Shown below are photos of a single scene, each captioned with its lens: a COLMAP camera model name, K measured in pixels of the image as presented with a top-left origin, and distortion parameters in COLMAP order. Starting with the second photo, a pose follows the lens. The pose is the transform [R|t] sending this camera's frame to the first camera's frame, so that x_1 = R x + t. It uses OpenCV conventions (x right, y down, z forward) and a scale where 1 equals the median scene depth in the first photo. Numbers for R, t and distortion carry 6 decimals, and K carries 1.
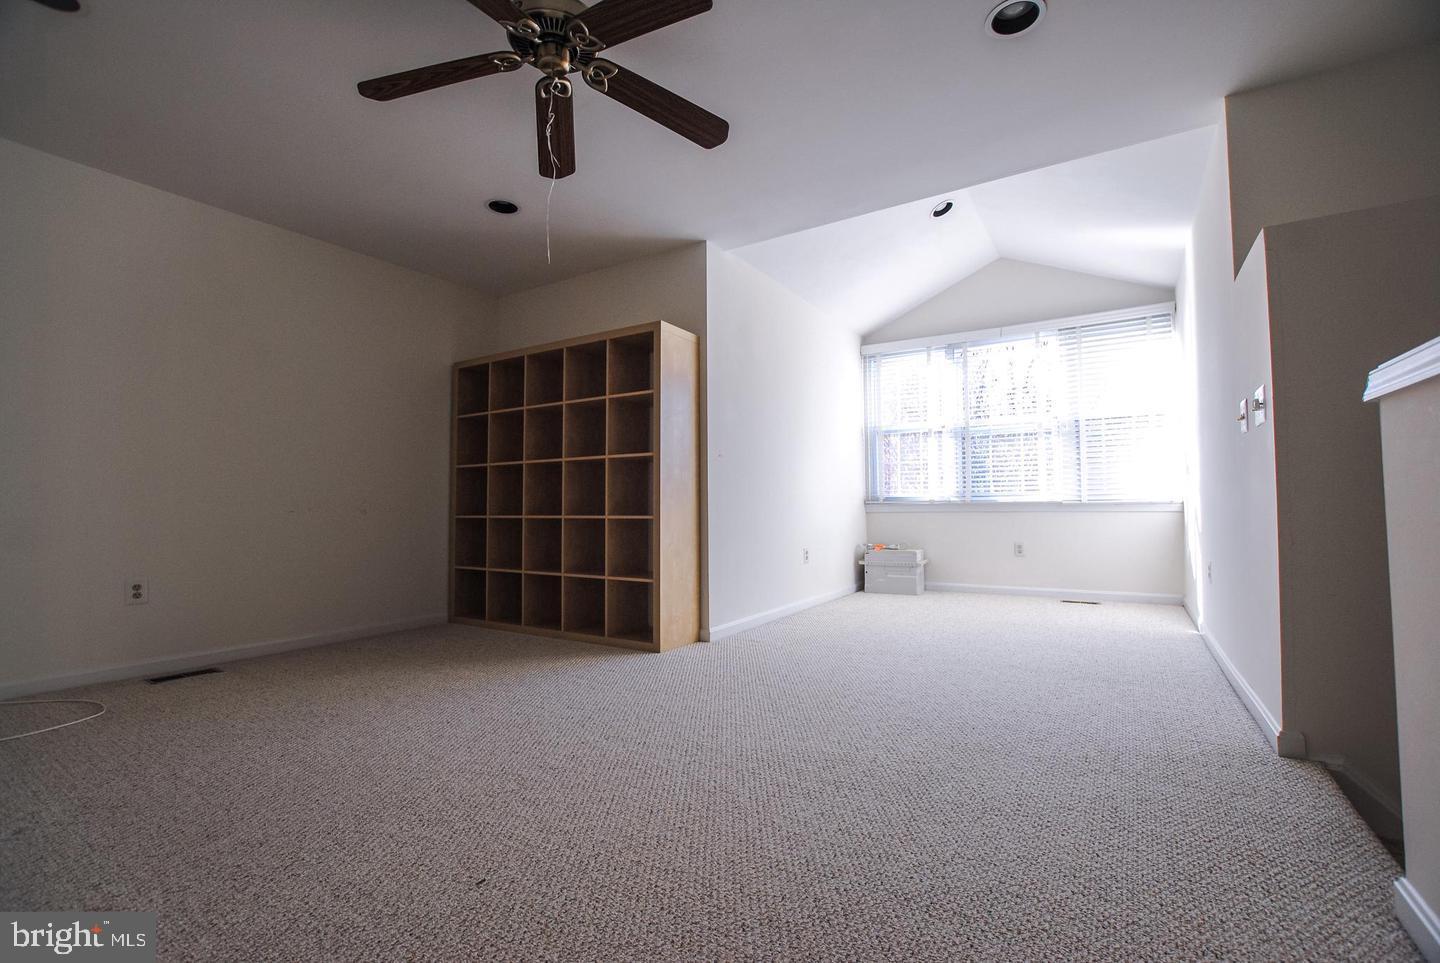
lens RADIAL K [[628.2, 0, 726.6], [0, 628.2, 493.5], [0, 0, 1]] dist [-0.030010, 0.000494]
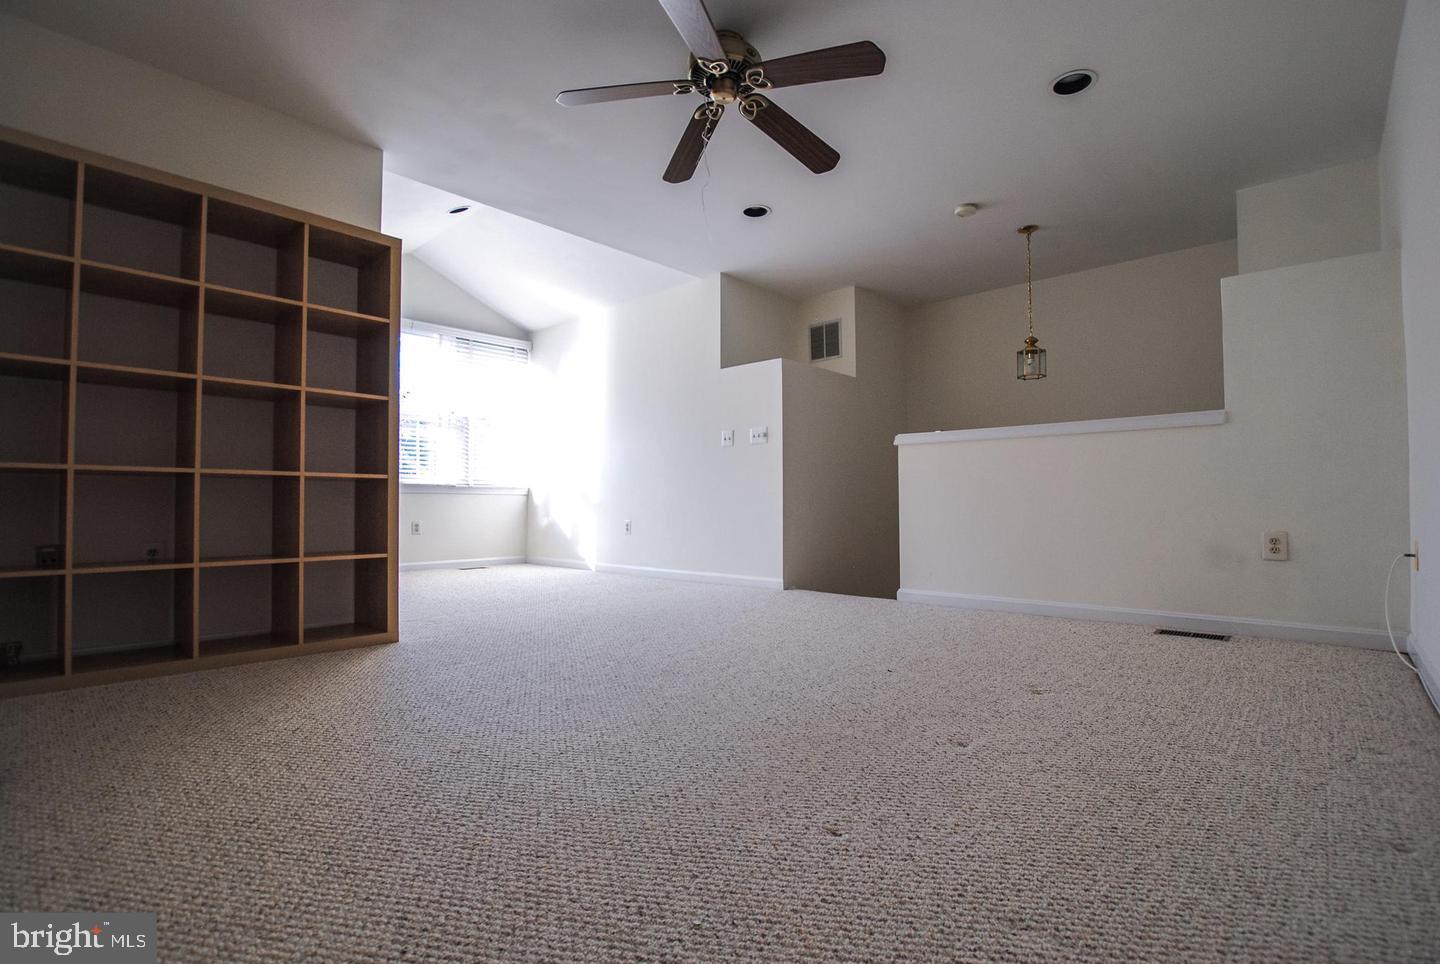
lens RADIAL K [[628.2, 0, 726.6], [0, 628.2, 494.0], [0, 0, 1]] dist [-0.030010, 0.000494]
pose [[0.198013, 0.023636, 0.979914, -0.760672], [-0.023042, 0.999545, -0.019454, 0.061361], [-0.979929, -0.018727, 0.198467, 0.394569]]
